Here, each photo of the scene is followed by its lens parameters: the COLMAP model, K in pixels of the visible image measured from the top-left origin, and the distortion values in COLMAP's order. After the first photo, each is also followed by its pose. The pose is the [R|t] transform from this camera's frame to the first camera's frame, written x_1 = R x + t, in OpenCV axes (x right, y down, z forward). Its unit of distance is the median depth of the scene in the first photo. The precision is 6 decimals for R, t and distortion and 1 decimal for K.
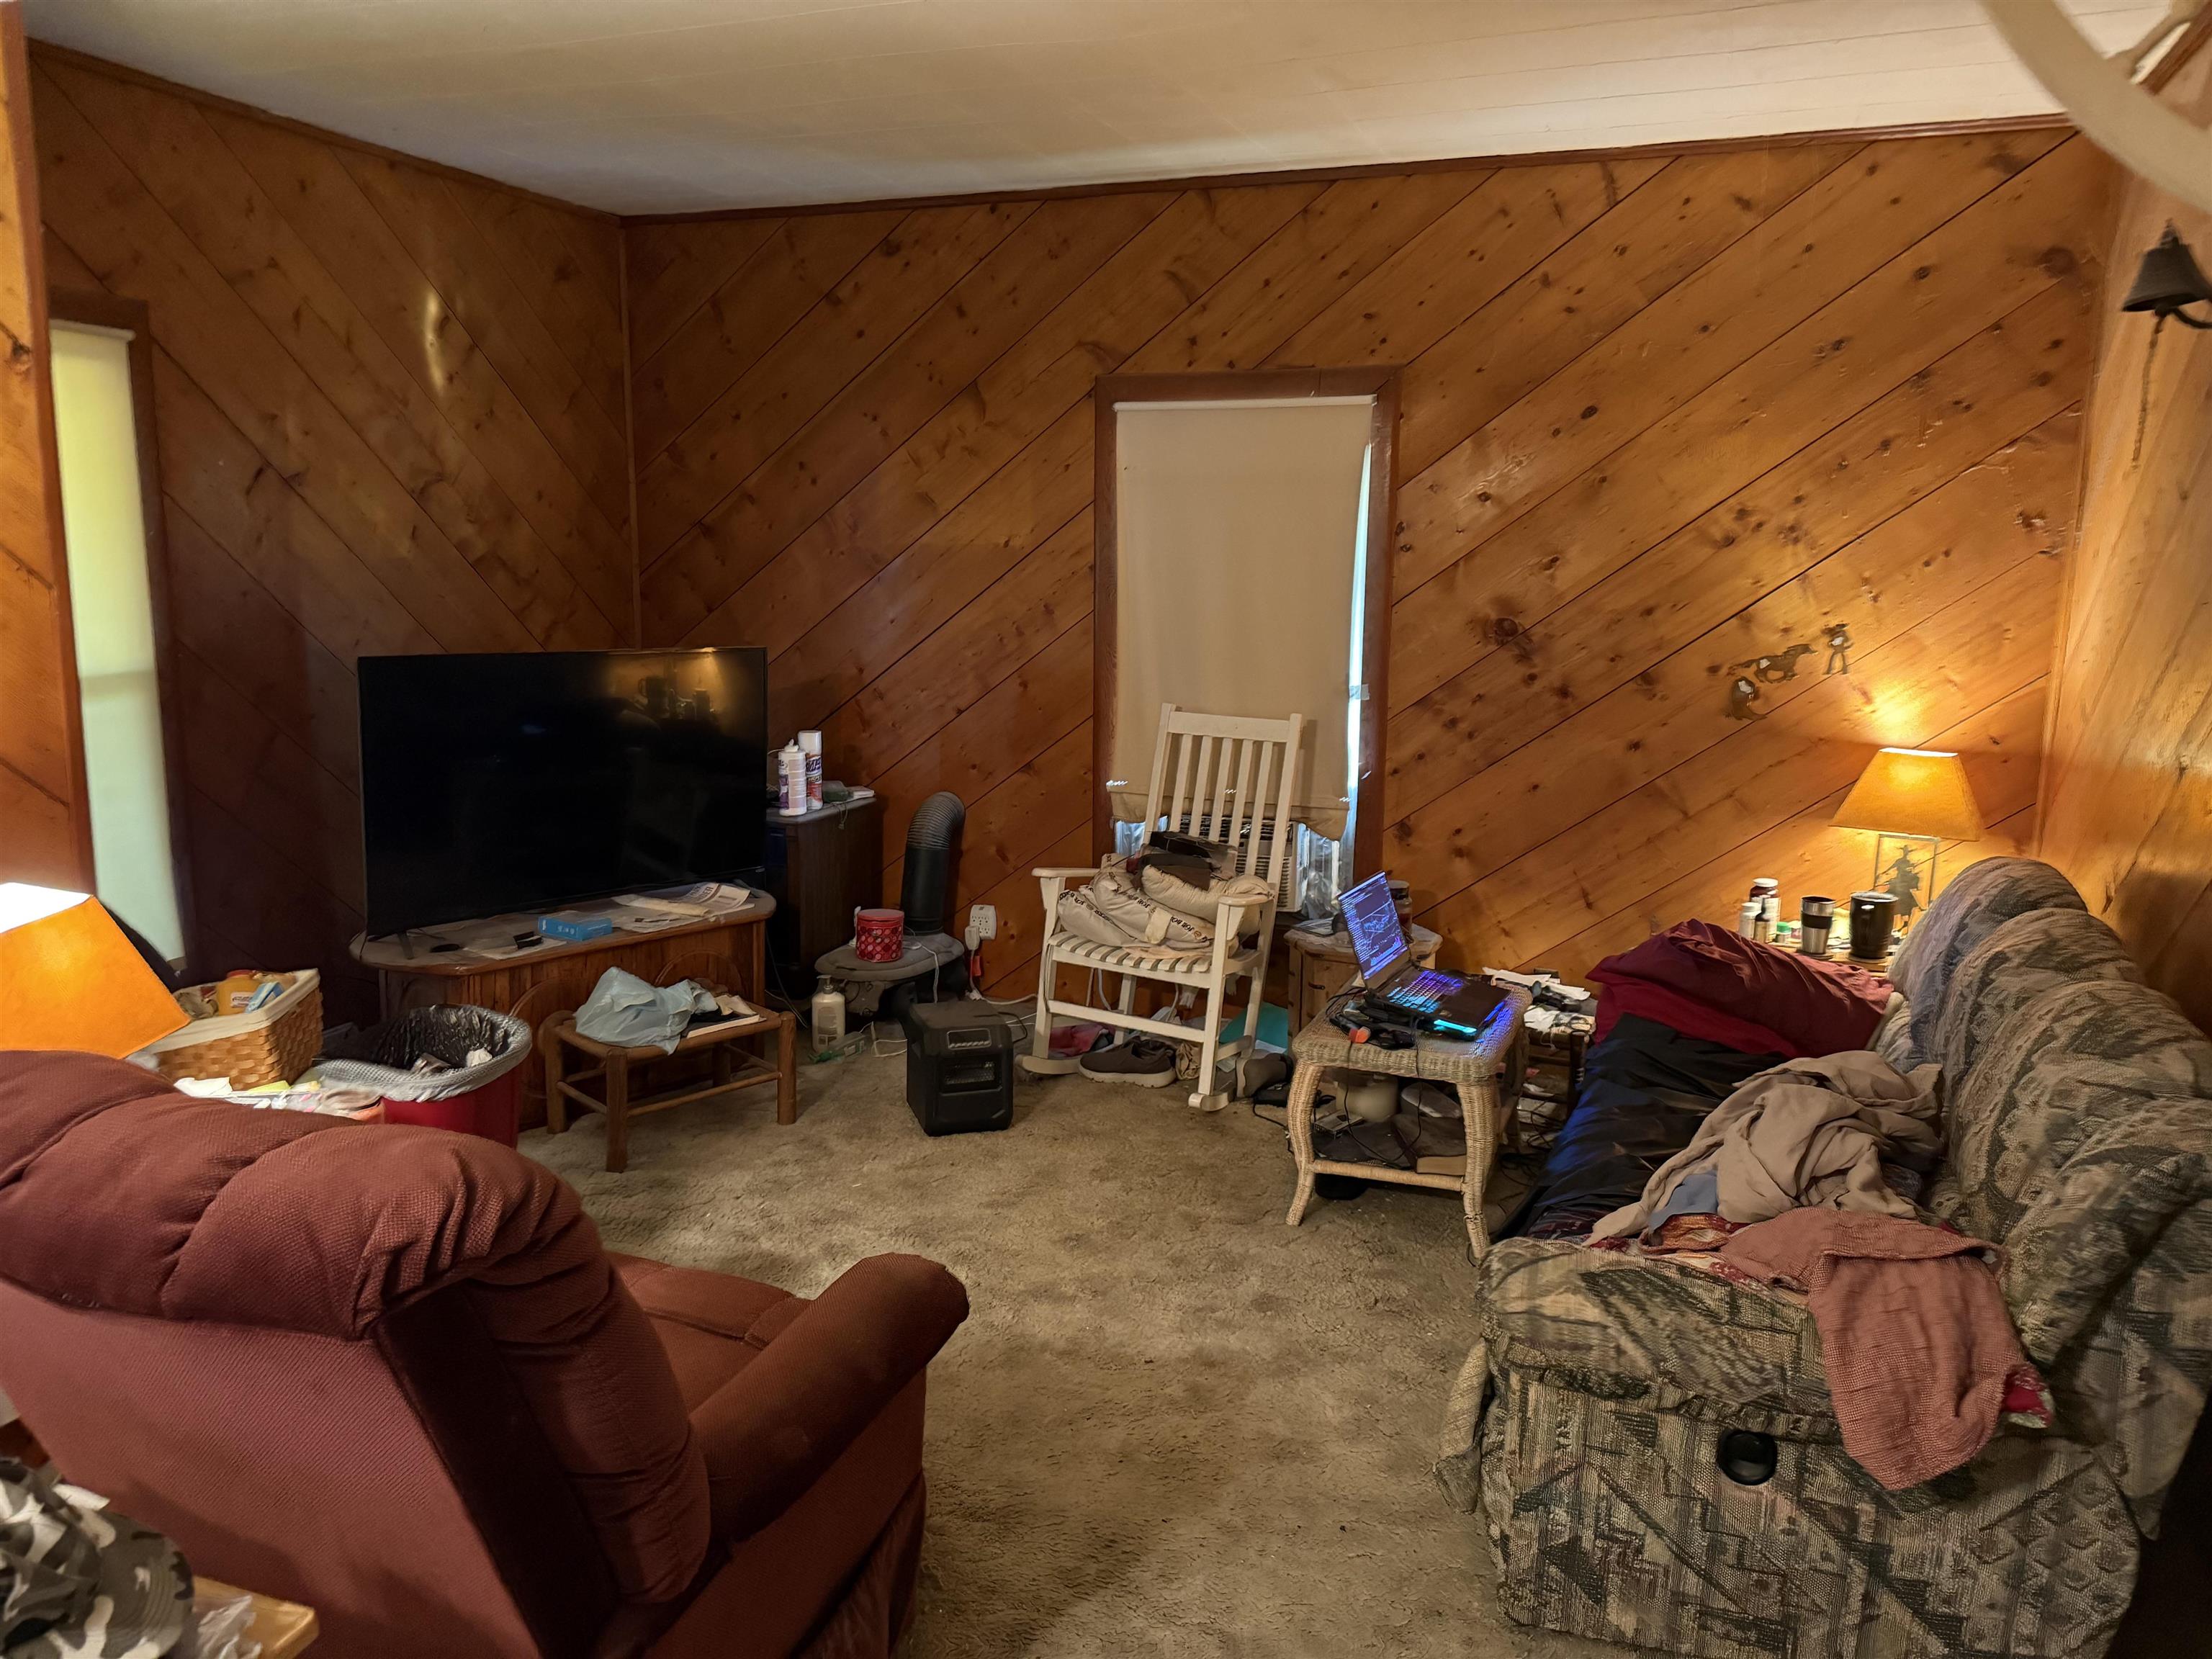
lens RADIAL K [[1589.7, 0, 1064.1], [0, 1589.7, 844.3], [0, 0, 1]] dist [0.046862, -0.071425]
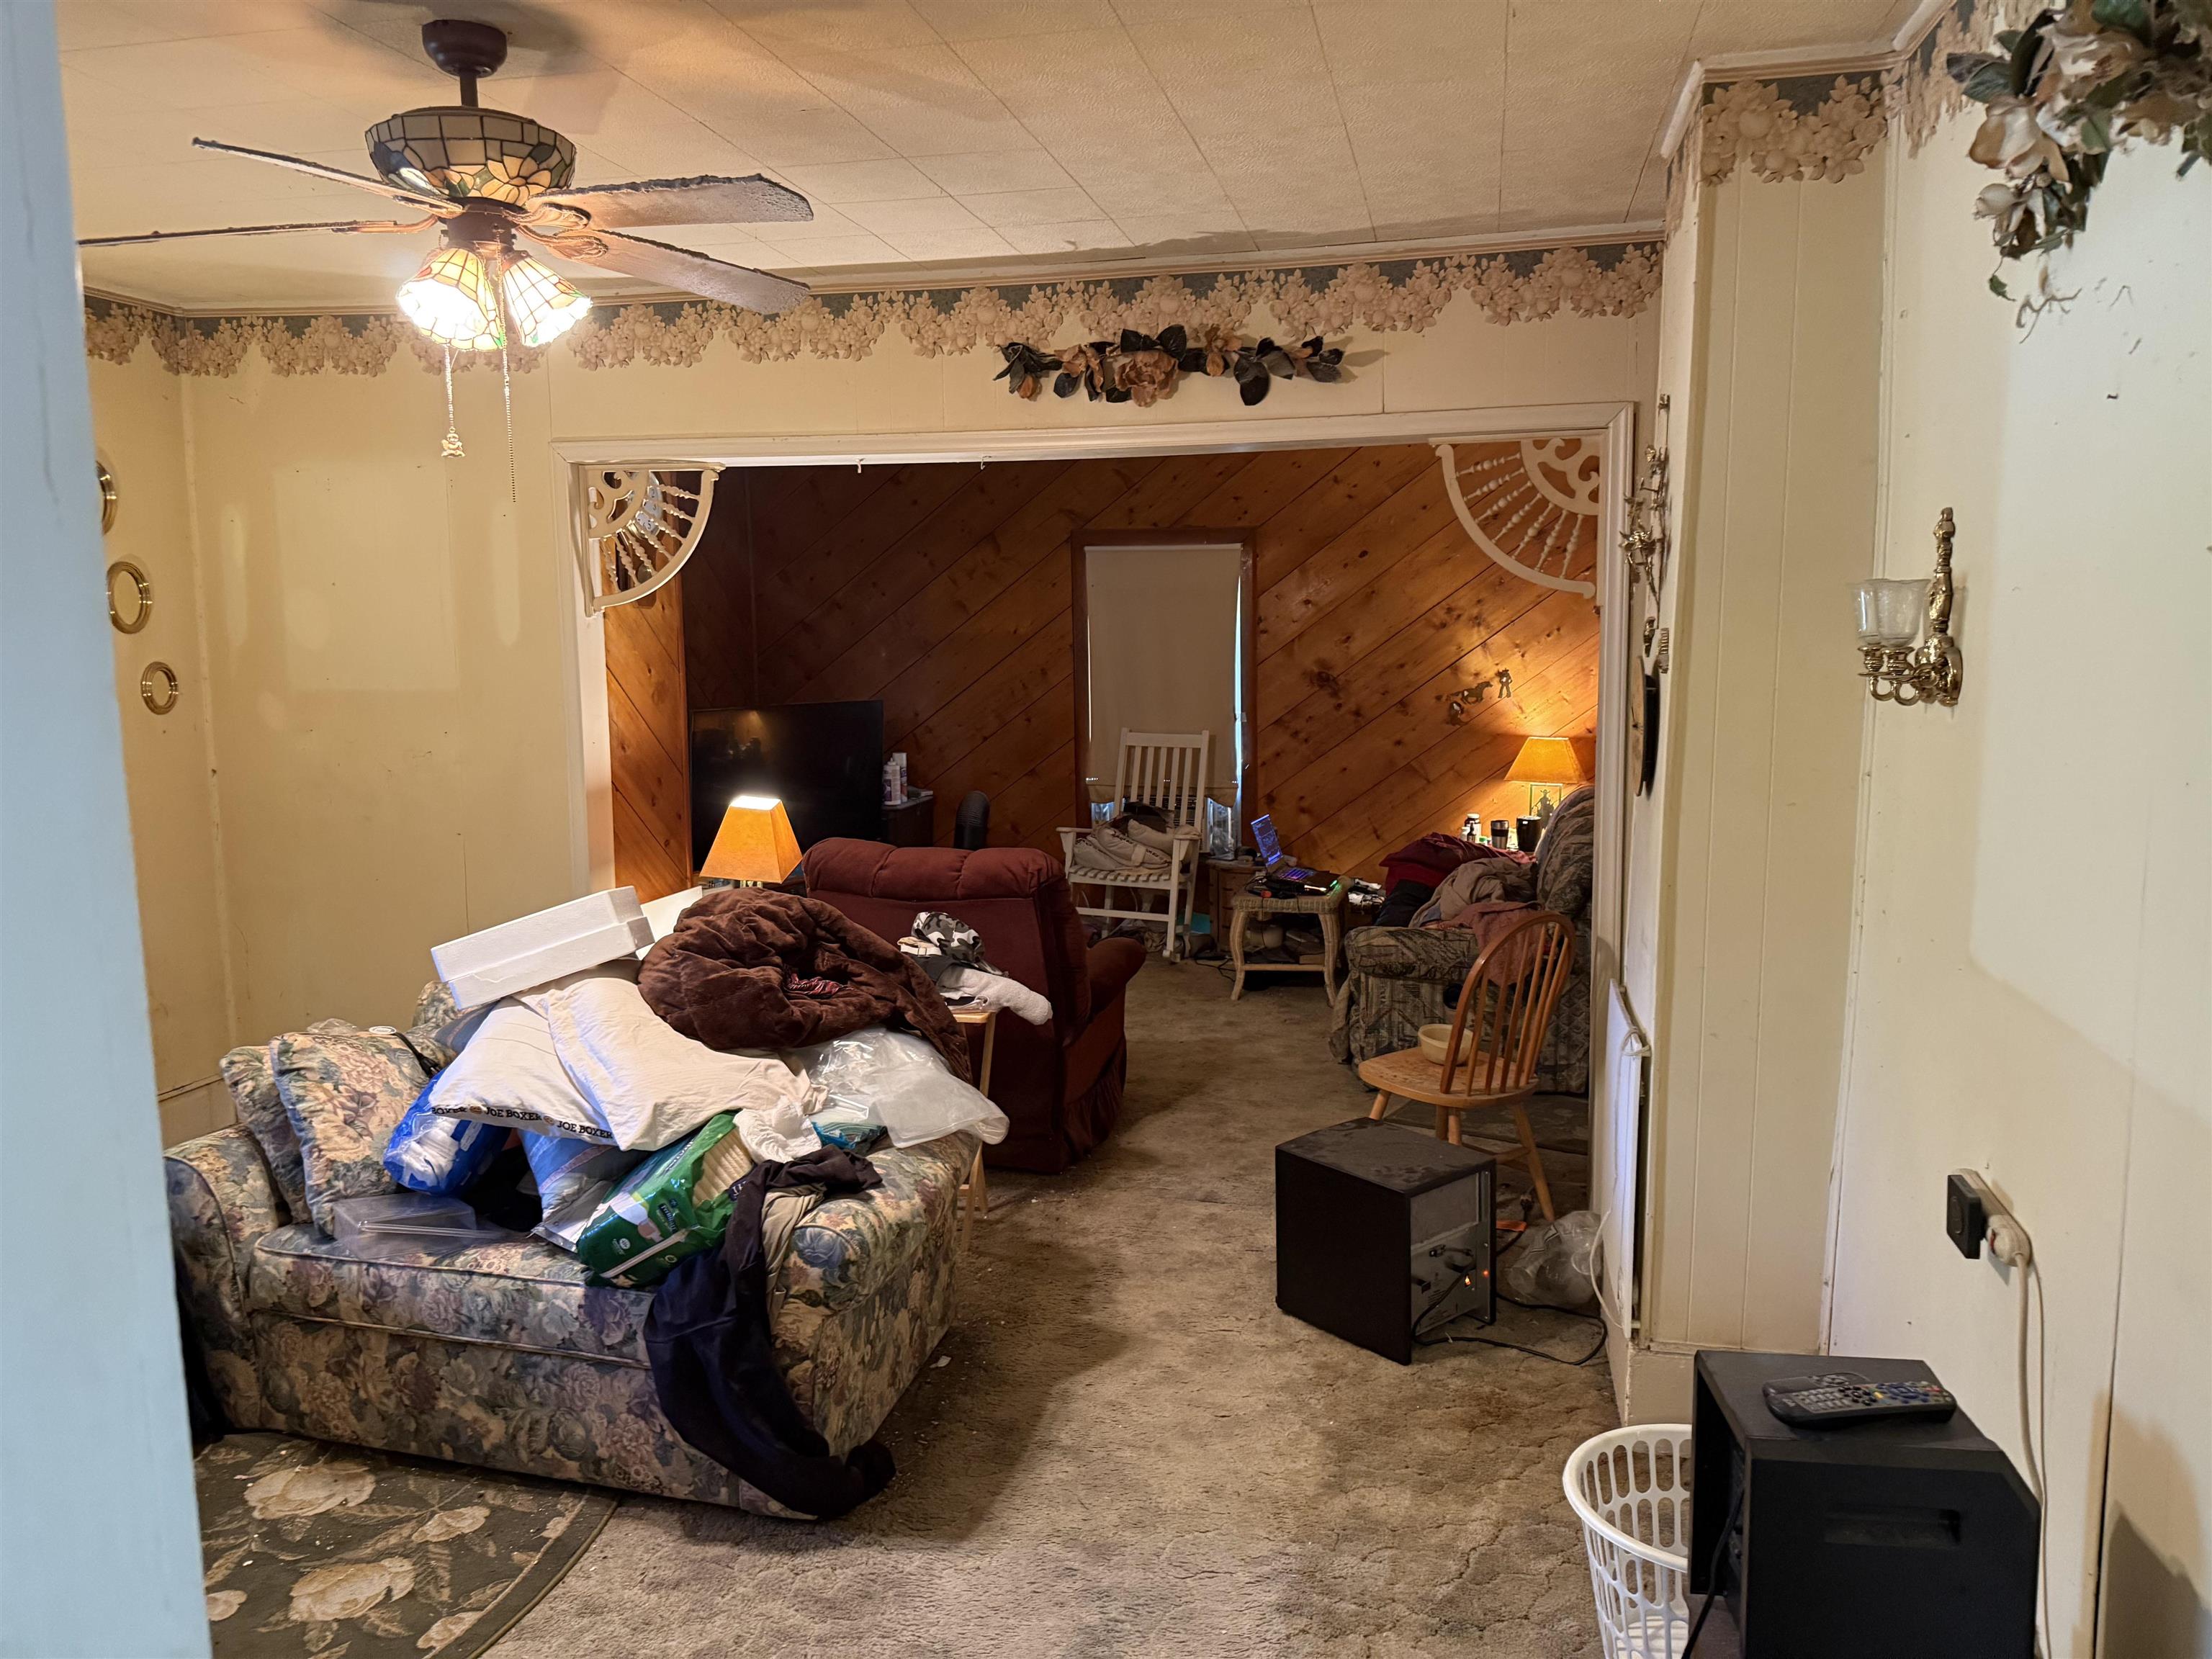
lens RADIAL K [[1589.7, 0, 1097.1], [0, 1589.7, 833.3], [0, 0, 1]] dist [0.046862, -0.071425]
pose [[0.987807, -0.038634, 0.150813, -0.231643], [0.045644, 0.998019, -0.043301, 0.096509], [-0.148841, 0.049656, 0.987614, -0.655867]]
